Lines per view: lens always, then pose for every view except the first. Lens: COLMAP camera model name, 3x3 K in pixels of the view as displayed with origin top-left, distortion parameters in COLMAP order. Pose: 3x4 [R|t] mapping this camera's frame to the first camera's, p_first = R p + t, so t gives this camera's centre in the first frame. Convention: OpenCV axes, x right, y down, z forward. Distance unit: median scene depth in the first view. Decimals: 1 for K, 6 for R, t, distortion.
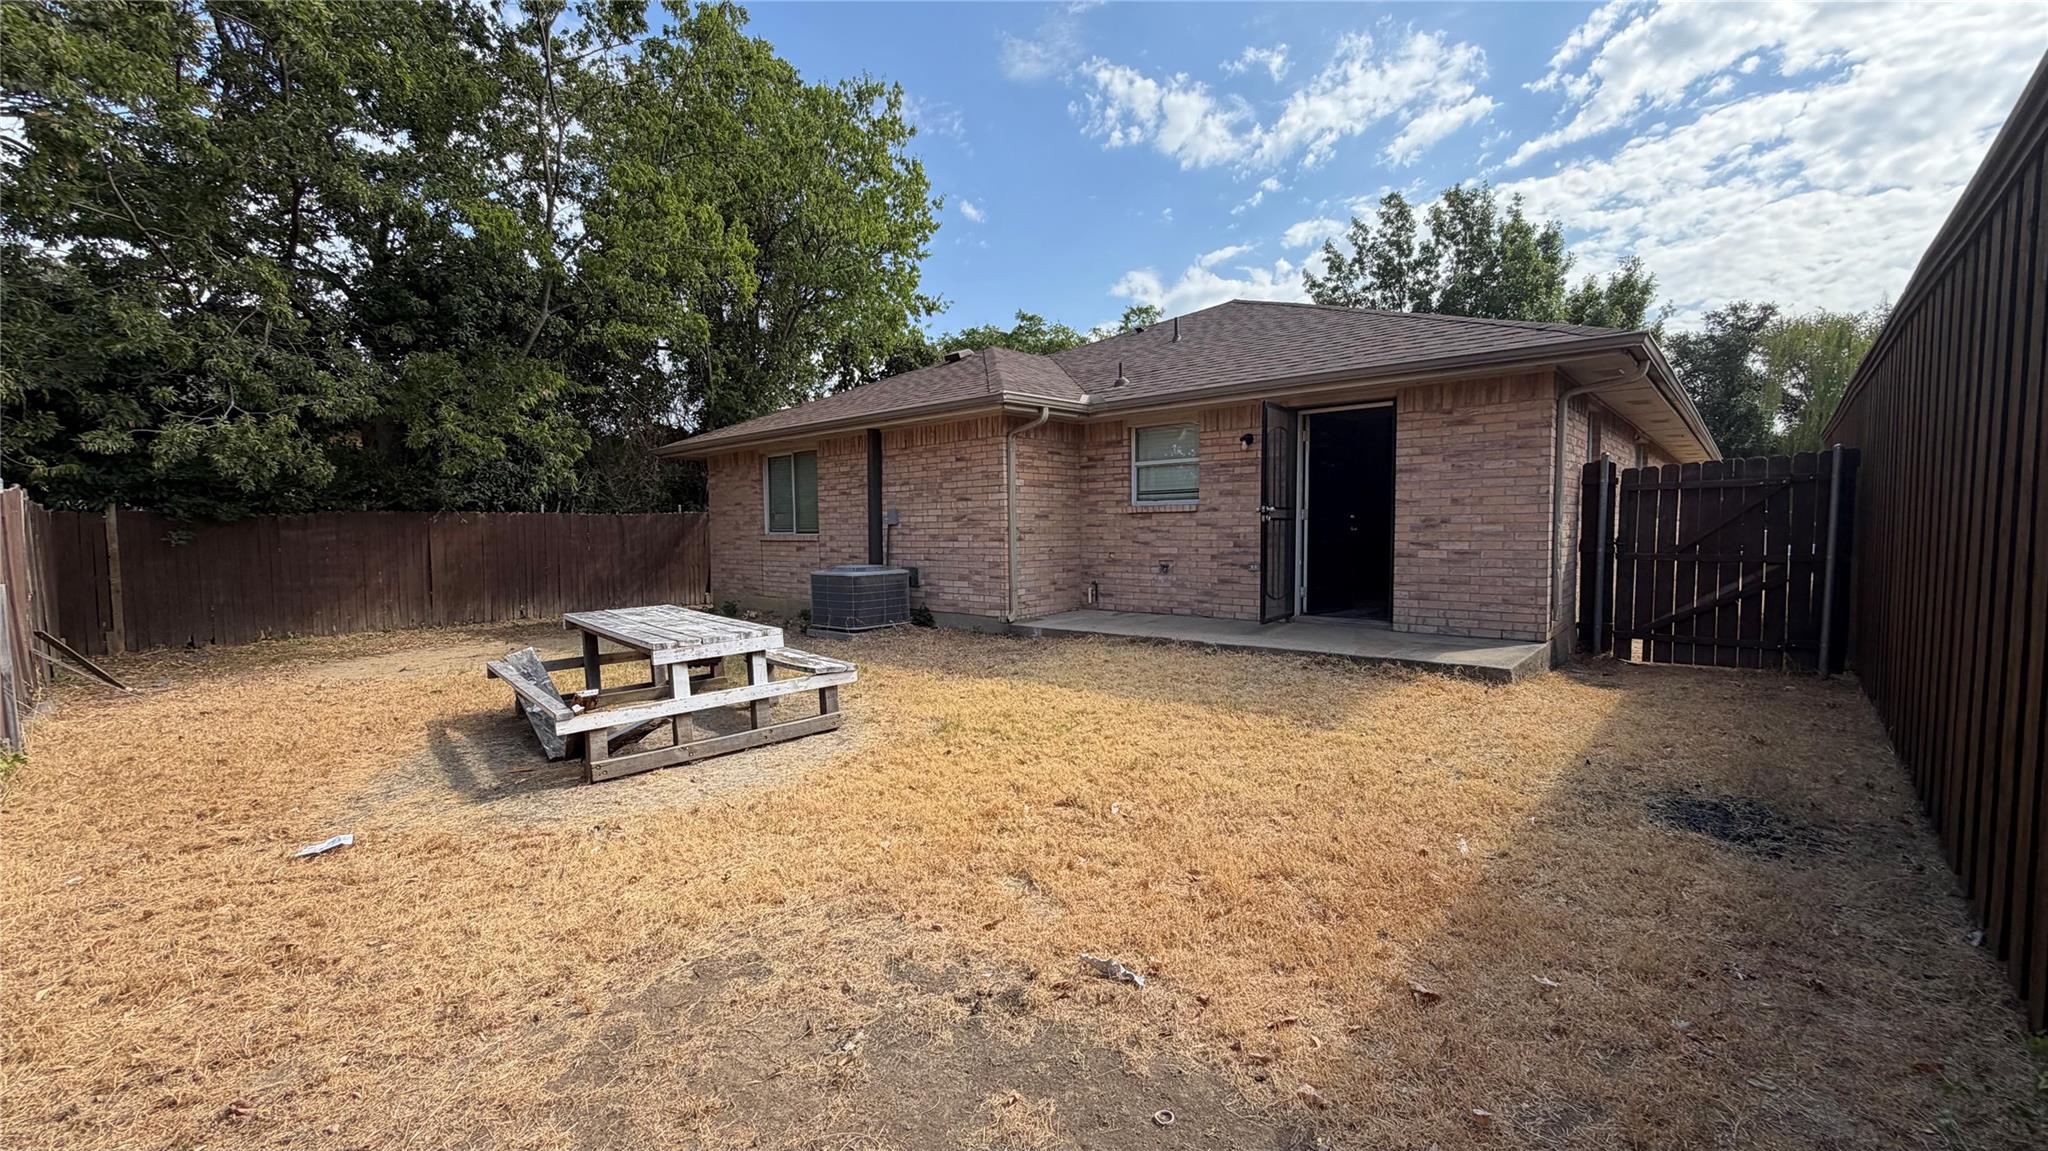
lens RADIAL K [[822.7, 0, 1017.0], [0, 822.7, 574.6], [0, 0, 1]] dist [0.006470, -0.000272]
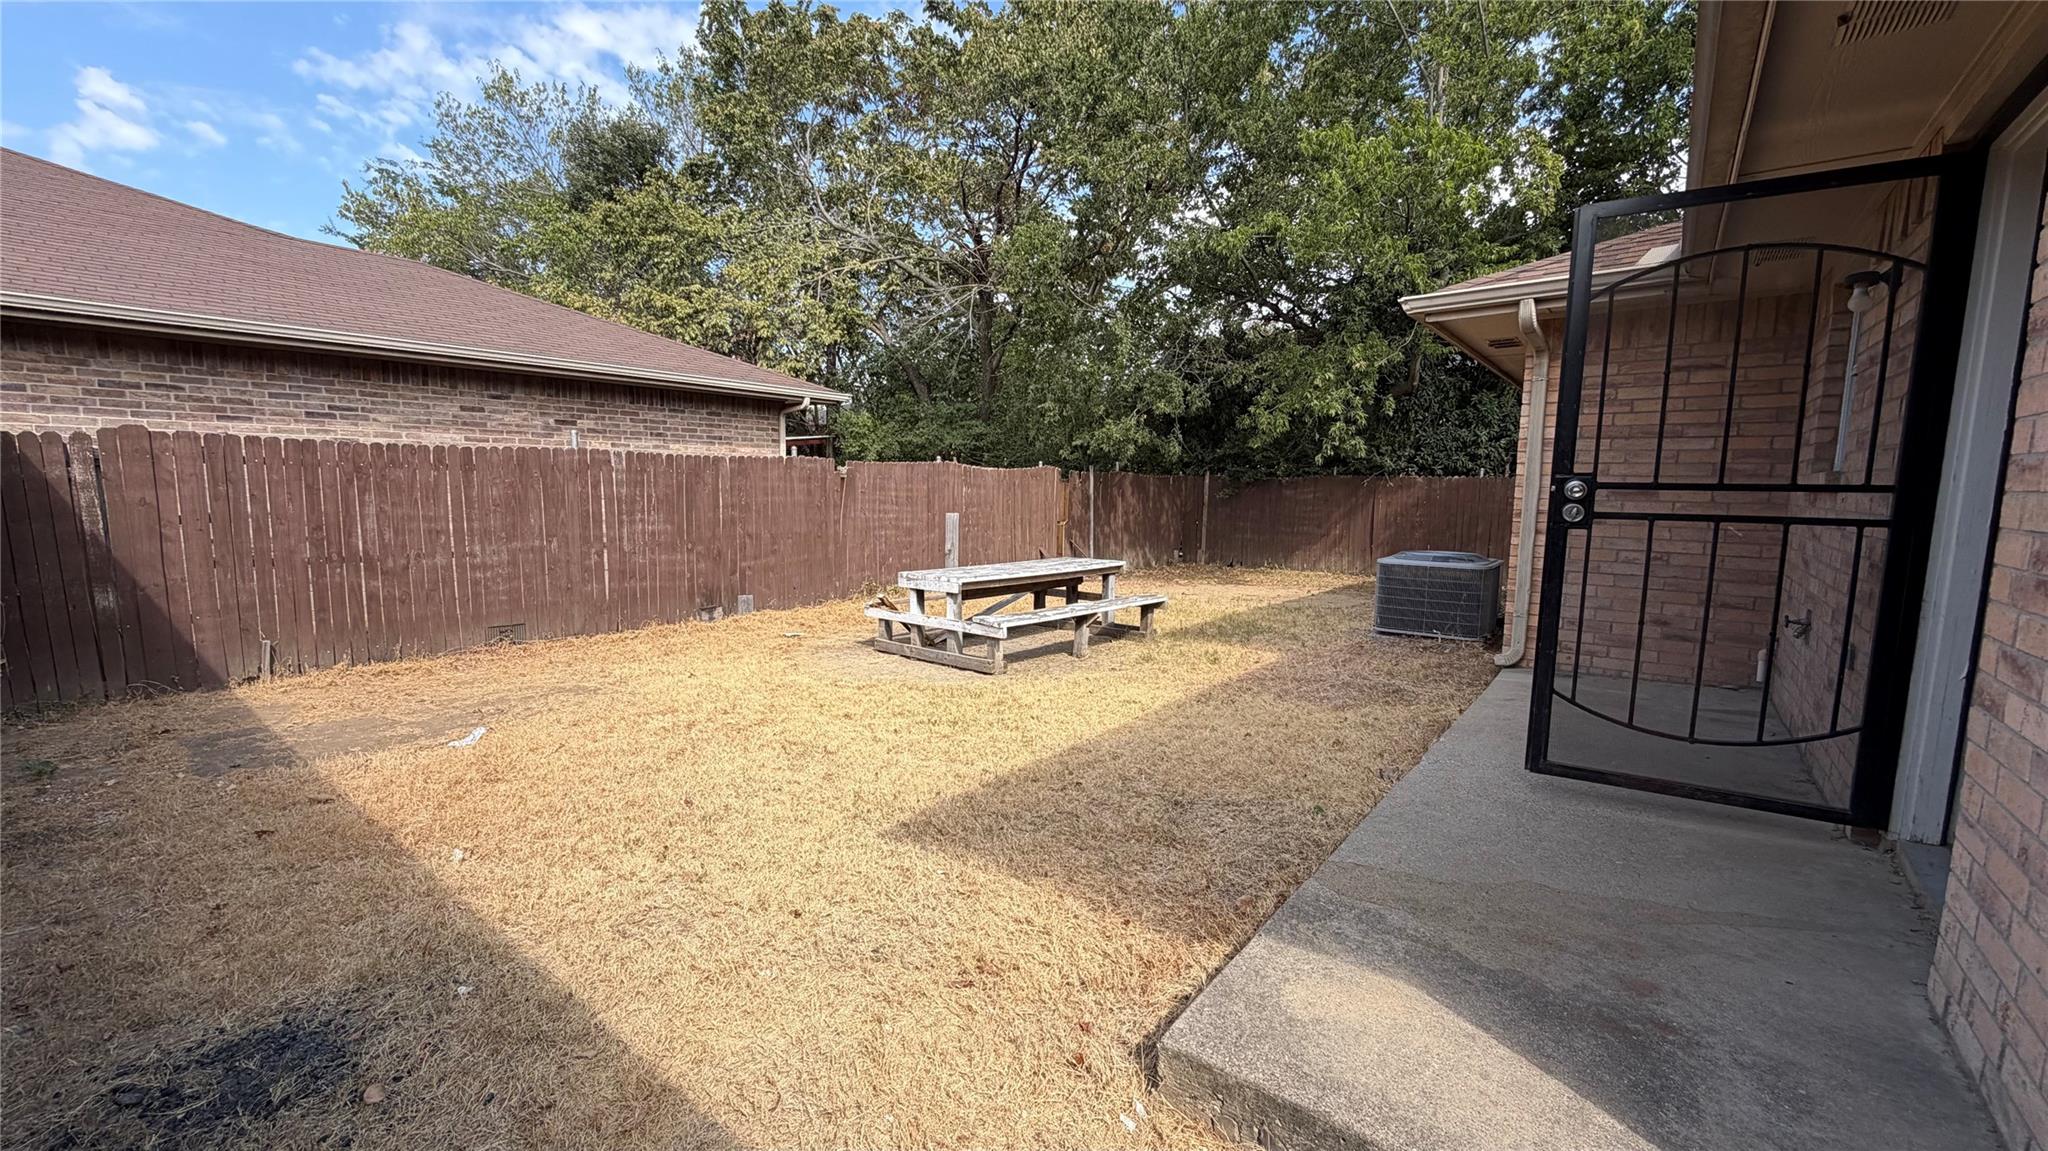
lens RADIAL K [[822.7, 0, 1016.2], [0, 822.7, 578.9], [0, 0, 1]] dist [0.006470, -0.000272]
pose [[0.071868, 0.128655, -0.989082, 0.415465], [-0.074124, 0.989593, 0.123335, -0.040060], [0.994656, 0.064451, 0.080656, 0.438686]]
